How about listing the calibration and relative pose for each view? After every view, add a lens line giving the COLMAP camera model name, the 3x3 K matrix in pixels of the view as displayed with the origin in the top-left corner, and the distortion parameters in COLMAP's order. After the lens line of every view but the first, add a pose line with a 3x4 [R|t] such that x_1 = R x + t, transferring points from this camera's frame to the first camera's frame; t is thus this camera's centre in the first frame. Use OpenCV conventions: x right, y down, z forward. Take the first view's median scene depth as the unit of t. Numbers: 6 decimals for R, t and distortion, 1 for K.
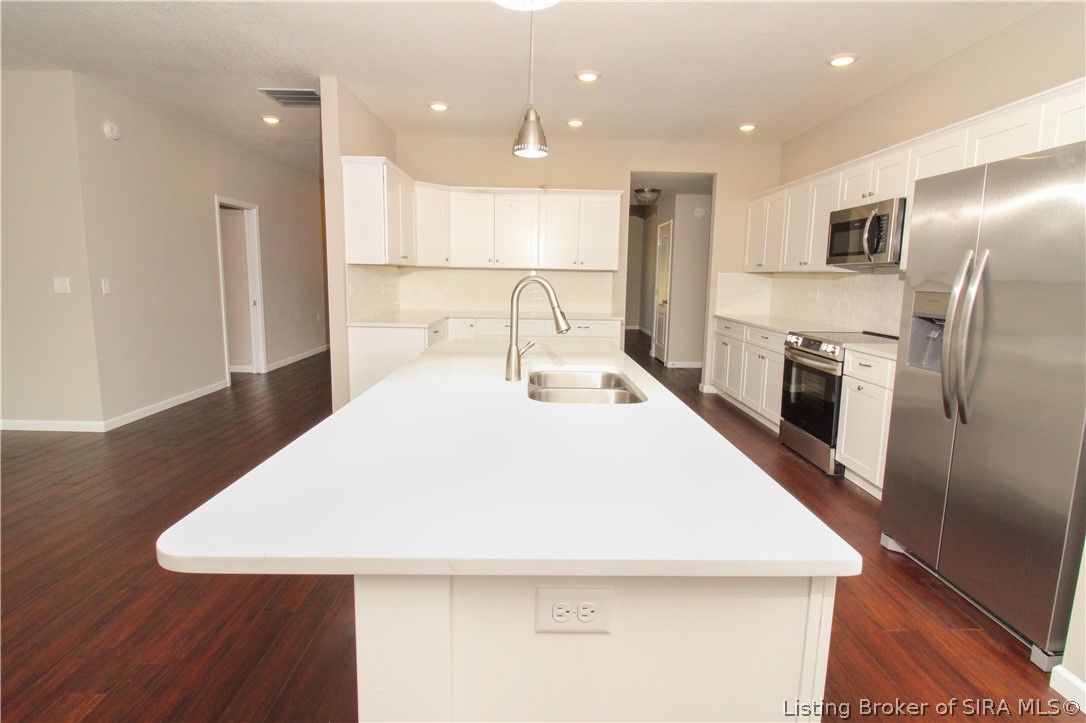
lens RADIAL K [[525.5, 0, 548.5], [0, 525.5, 347.6], [0, 0, 1]] dist [0.002671, -0.010616]
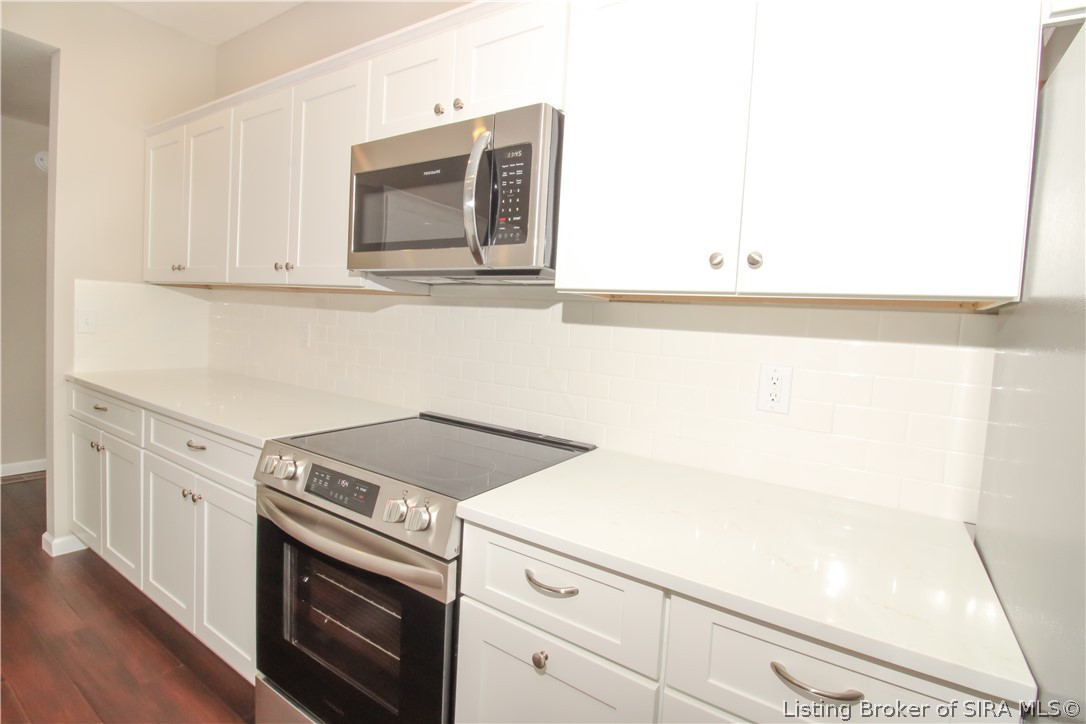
lens RADIAL K [[525.5, 0, 548.5], [0, 525.5, 348.1], [0, 0, 1]] dist [0.002671, -0.010616]
pose [[0.563888, -0.025797, 0.825448, 0.269870], [0.063403, 0.997914, -0.012125, -0.079856], [-0.823414, 0.059173, 0.564348, 0.632887]]
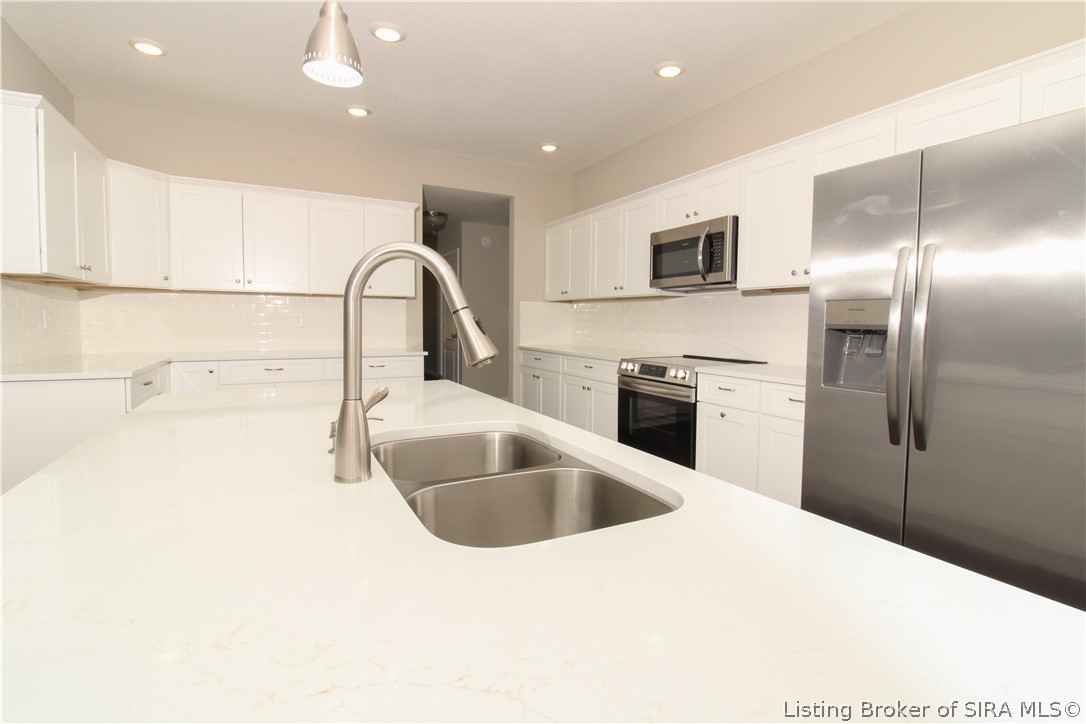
lens RADIAL K [[505.3, 0, 547.3], [0, 505.3, 351.3], [0, 0, 1]] dist [-0.000782, -0.013935]
pose [[0.896960, -0.036361, 0.440613, -0.050678], [0.065826, 0.996487, -0.051769, -0.006057], [-0.437183, 0.075438, 0.896203, 0.262628]]
